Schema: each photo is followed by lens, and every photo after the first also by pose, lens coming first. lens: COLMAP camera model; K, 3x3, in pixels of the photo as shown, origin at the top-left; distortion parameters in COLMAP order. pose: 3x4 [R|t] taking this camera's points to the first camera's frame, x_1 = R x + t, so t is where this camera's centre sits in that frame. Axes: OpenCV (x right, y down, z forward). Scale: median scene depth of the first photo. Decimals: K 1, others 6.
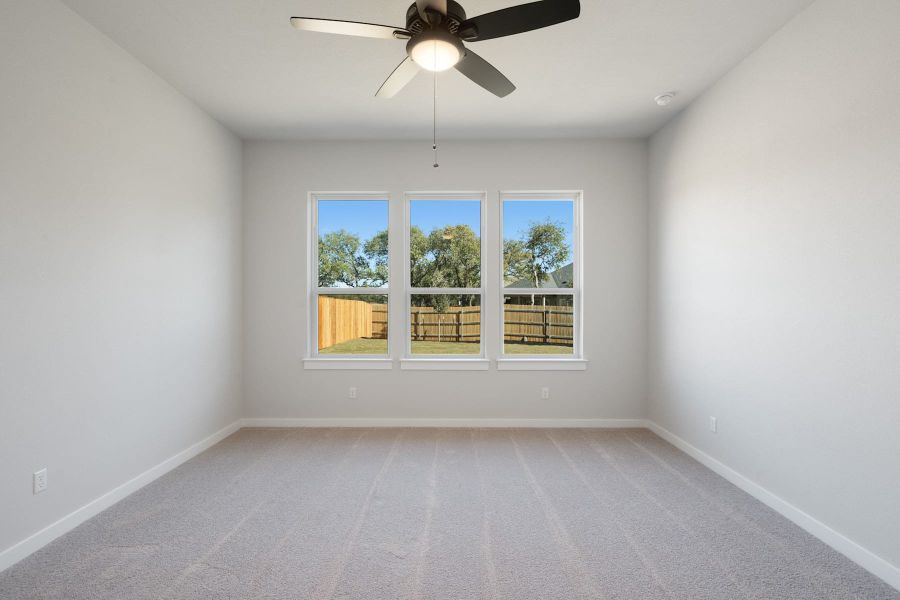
lens RADIAL K [[421.4, 0, 446.4], [0, 421.4, 300.0], [0, 0, 1]] dist [0.001764, -0.000254]
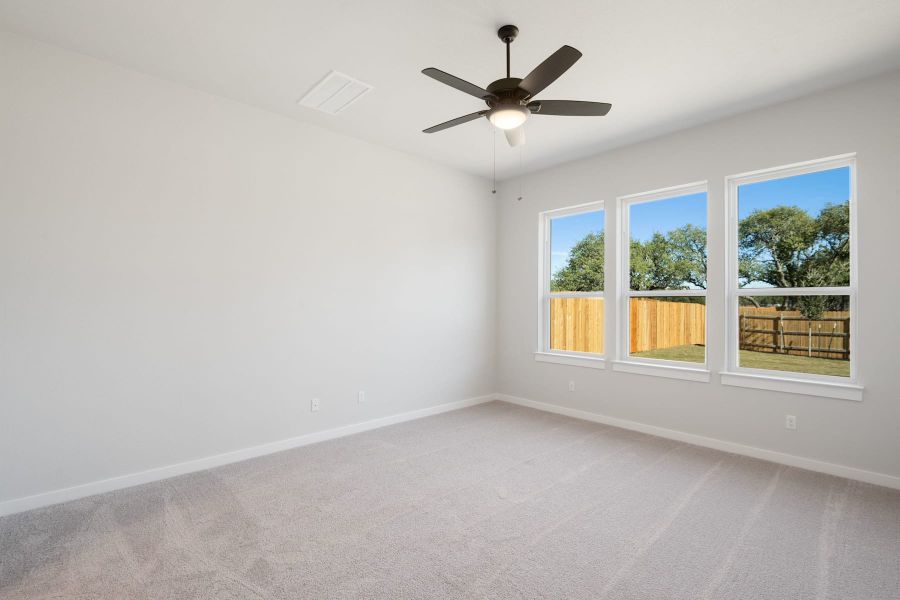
lens RADIAL K [[431.7, 0, 443.4], [0, 431.7, 299.5], [0, 0, 1]] dist [0.001245, -0.000604]
pose [[0.658516, -0.007441, -0.752530, 0.167014], [0.003076, 0.999969, -0.007196, -0.001196], [0.752560, 0.002424, 0.658519, -0.006646]]
